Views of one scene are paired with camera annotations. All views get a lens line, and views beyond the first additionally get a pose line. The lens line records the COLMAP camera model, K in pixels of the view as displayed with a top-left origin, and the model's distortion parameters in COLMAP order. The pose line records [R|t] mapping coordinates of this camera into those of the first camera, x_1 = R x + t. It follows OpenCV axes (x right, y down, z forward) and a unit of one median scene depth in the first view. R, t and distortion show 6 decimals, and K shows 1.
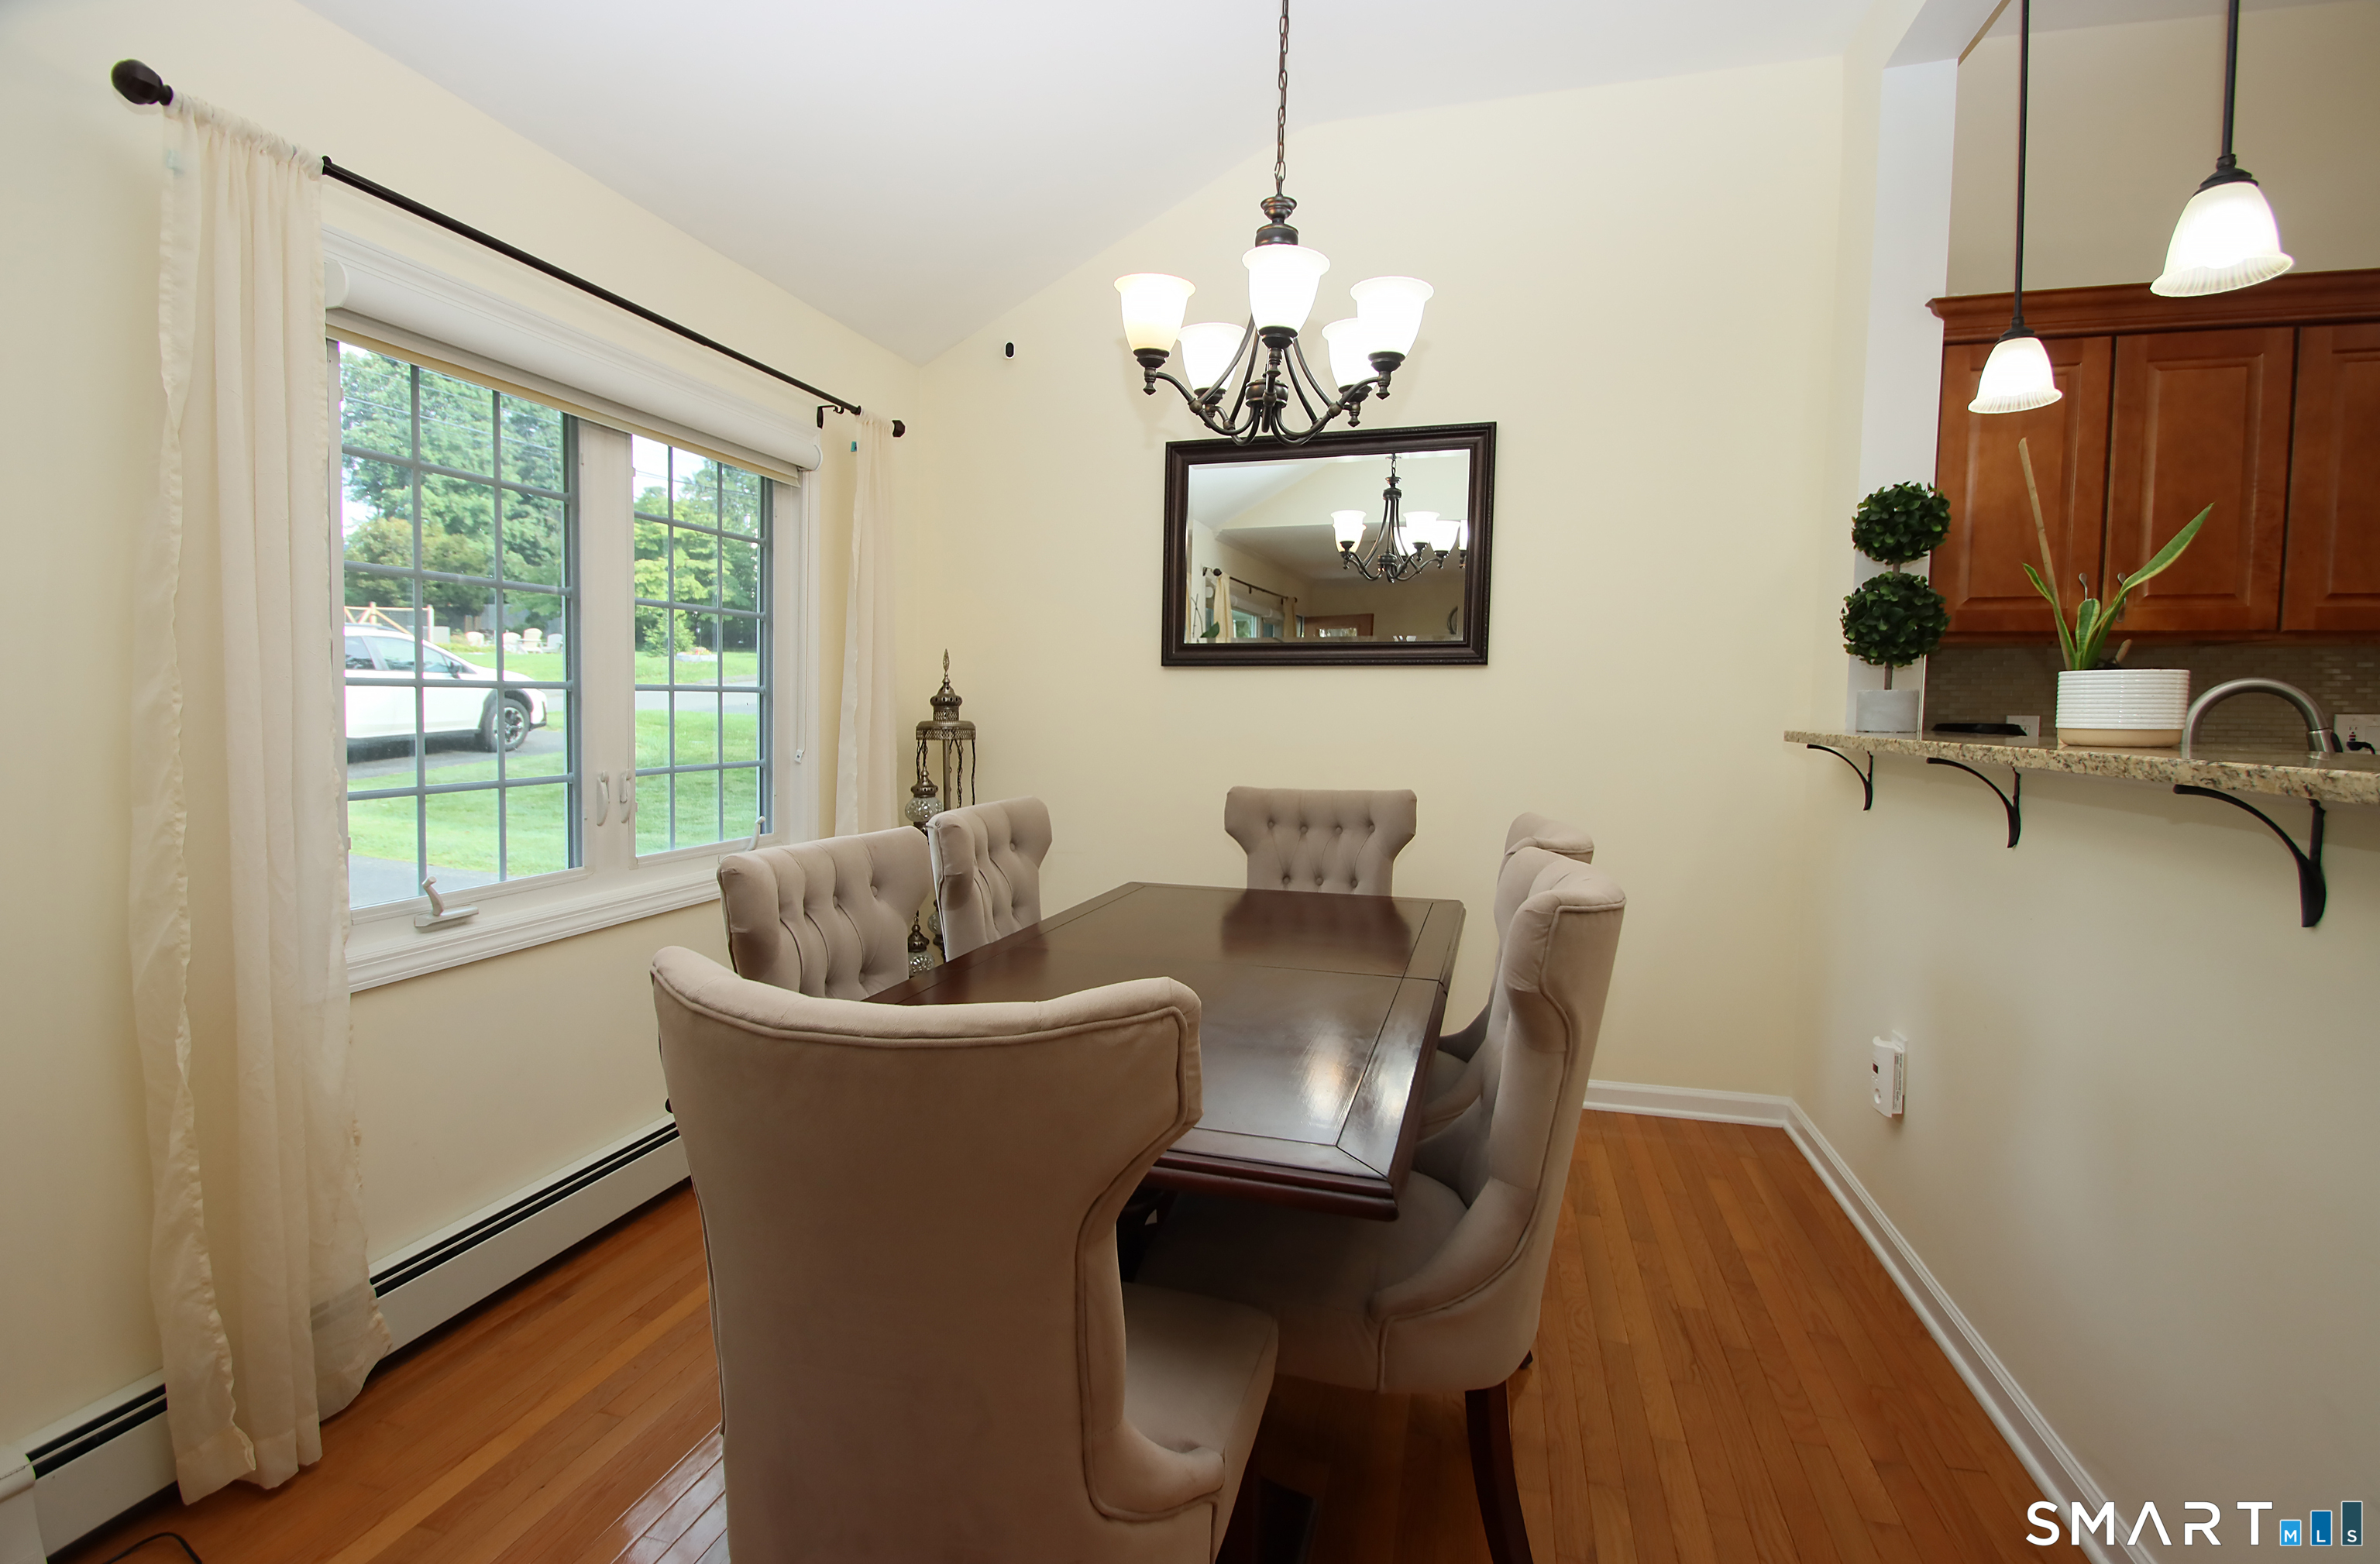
lens RADIAL K [[1108.4, 0, 1175.5], [0, 1108.4, 762.0], [0, 0, 1]] dist [0.003679, -0.012542]
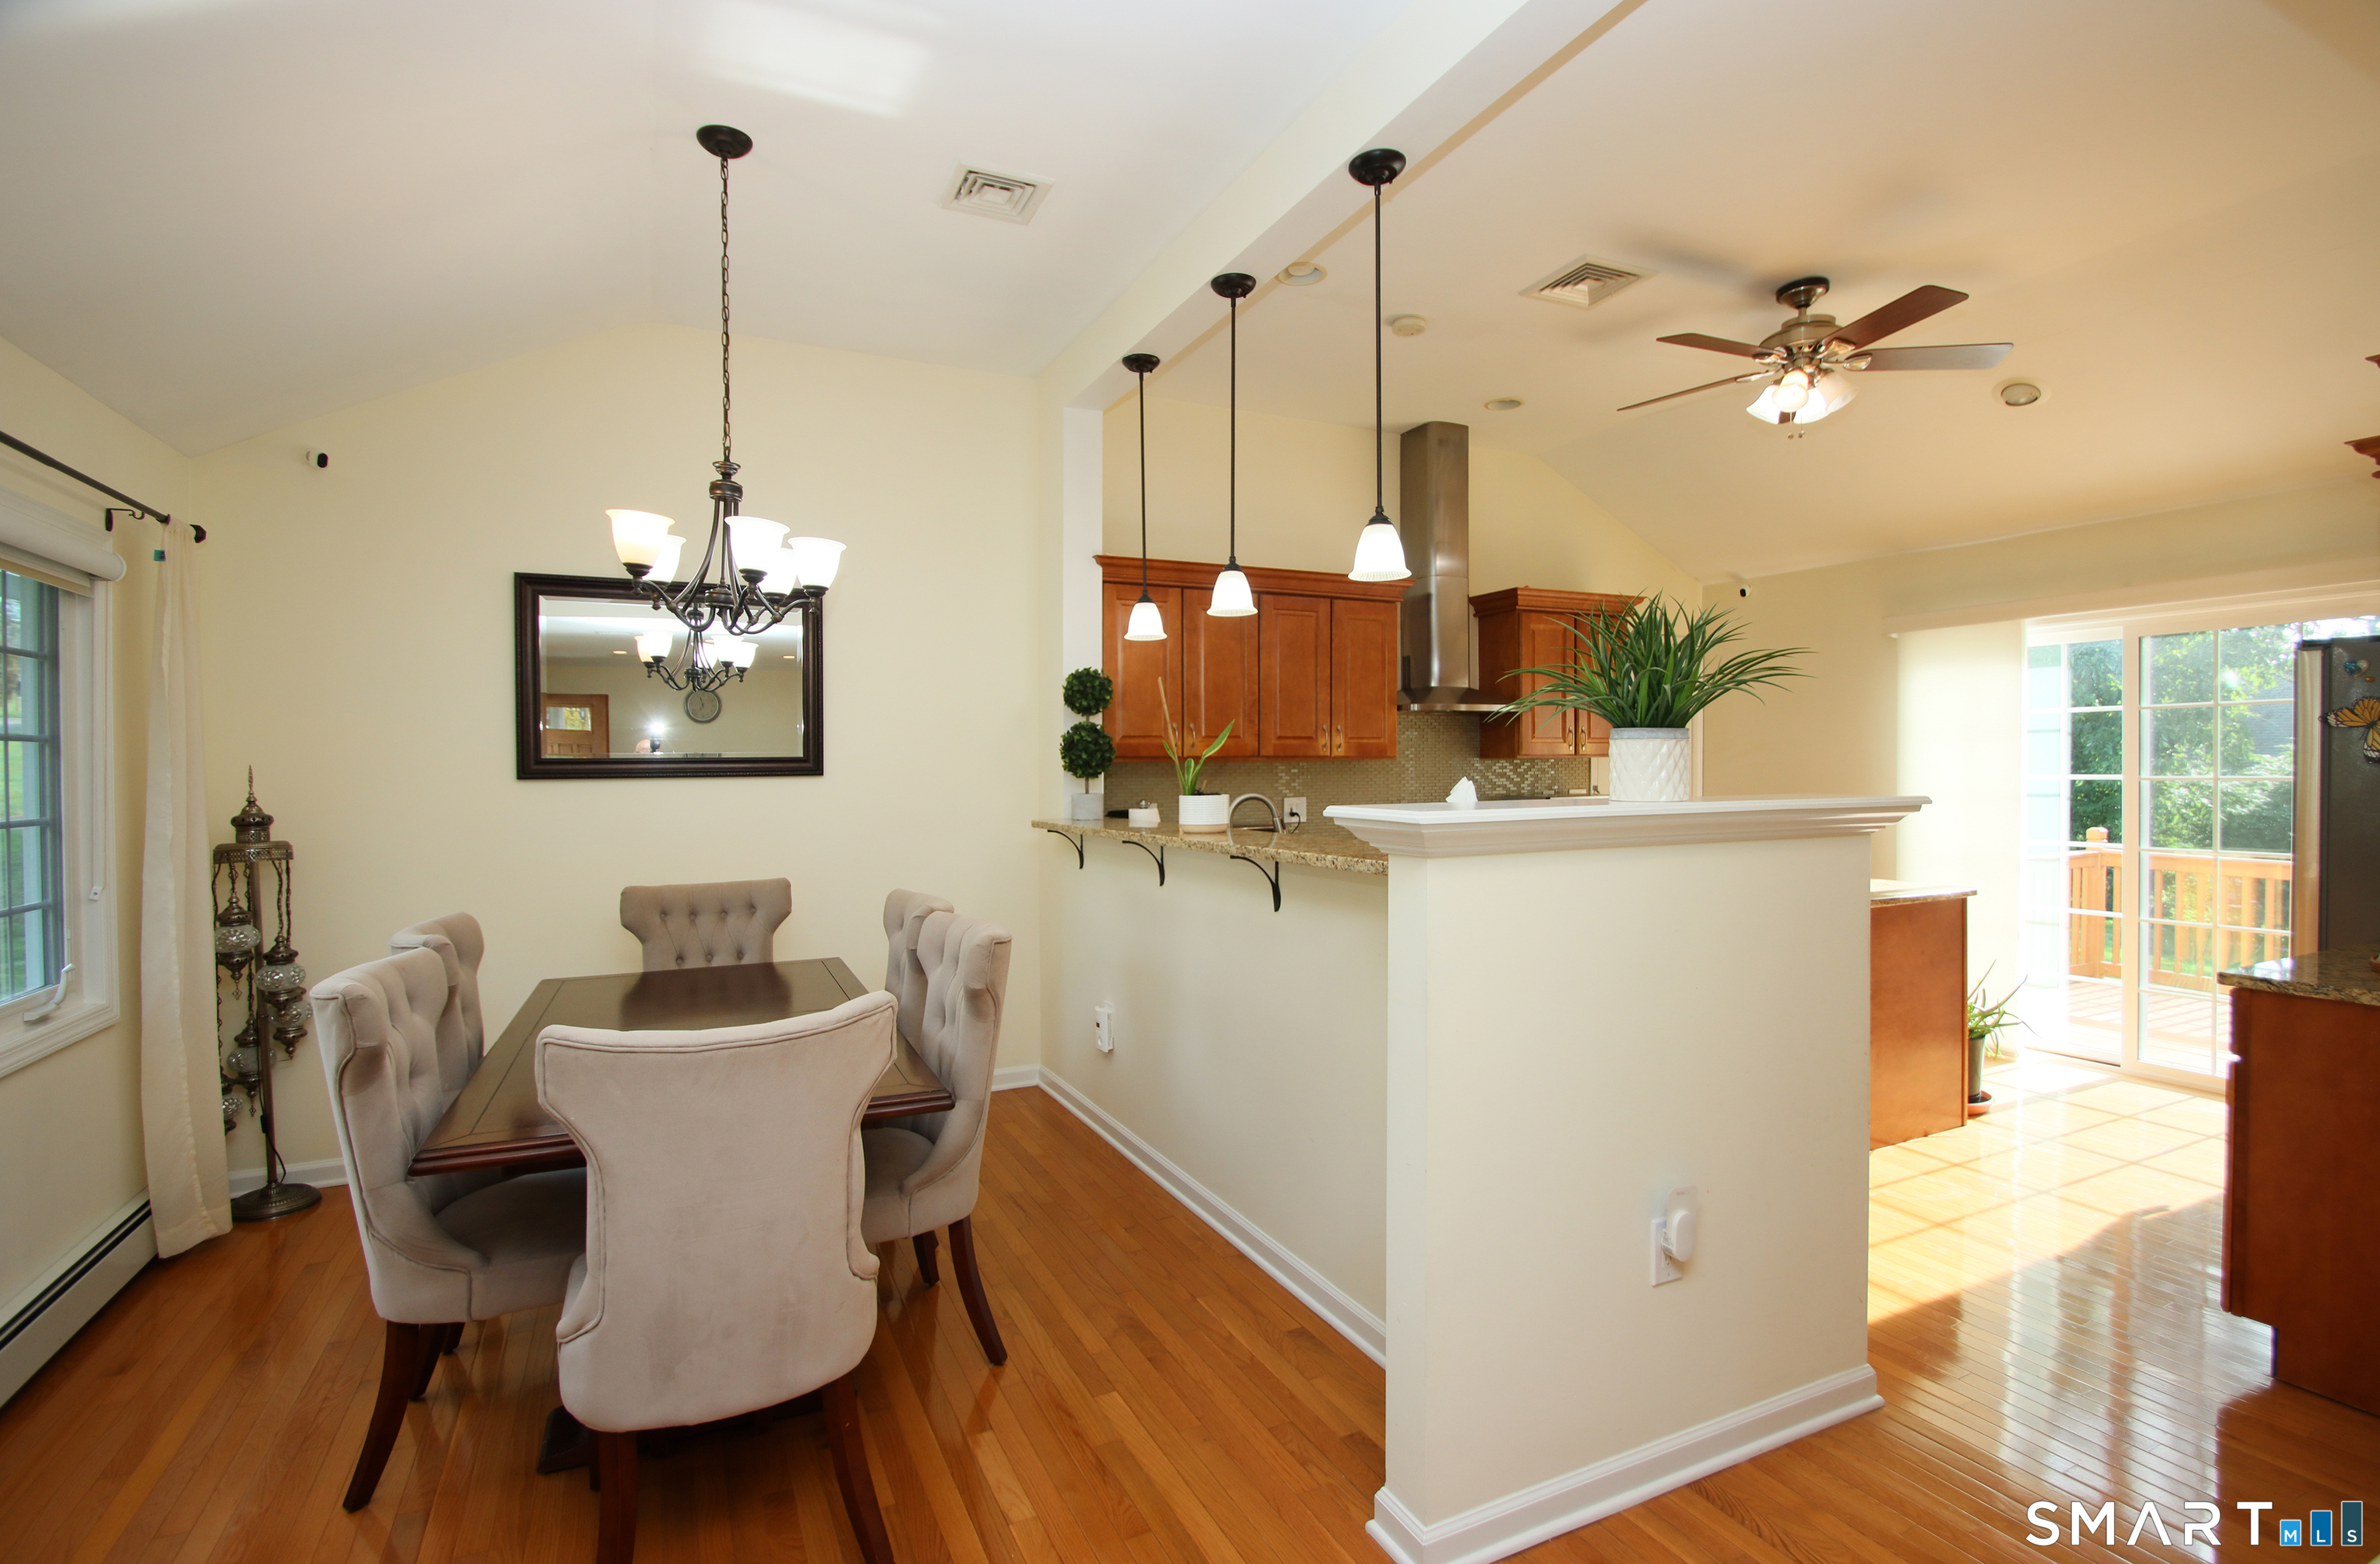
lens RADIAL K [[1108.4, 0, 1204.6], [0, 1108.4, 742.2], [0, 0, 1]] dist [0.003679, -0.012542]
pose [[0.740882, 0.003129, 0.671628, -0.325549], [0.050432, 0.996907, -0.060277, -0.033190], [-0.669740, 0.078529, 0.738432, -0.327423]]
